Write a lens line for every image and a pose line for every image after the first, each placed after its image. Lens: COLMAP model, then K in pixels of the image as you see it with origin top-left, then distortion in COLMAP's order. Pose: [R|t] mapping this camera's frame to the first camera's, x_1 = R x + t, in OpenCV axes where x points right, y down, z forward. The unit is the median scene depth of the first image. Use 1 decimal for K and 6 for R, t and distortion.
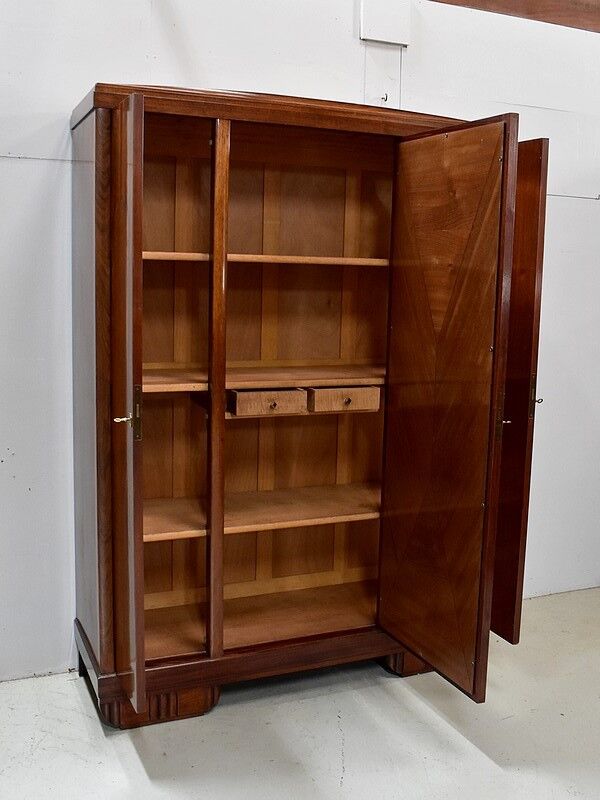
lens RADIAL K [[878.1, 0, 316.3], [0, 878.1, 413.0], [0, 0, 1]] dist [-0.078423, 0.000000]
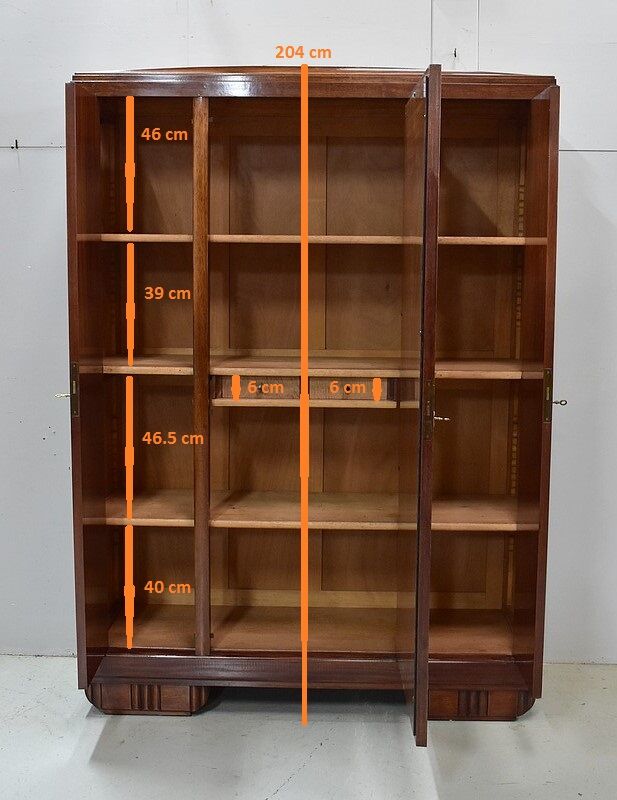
lens RADIAL K [[1047.0, 0, 305.5], [0, 1047.0, 394.0], [0, 0, 1]] dist [-0.066814, 0.000000]
pose [[0.901206, 0.039378, -0.431597, 0.461751], [-0.055194, 0.998183, -0.024177, 0.015107], [0.429861, 0.045610, 0.901742, 0.008955]]
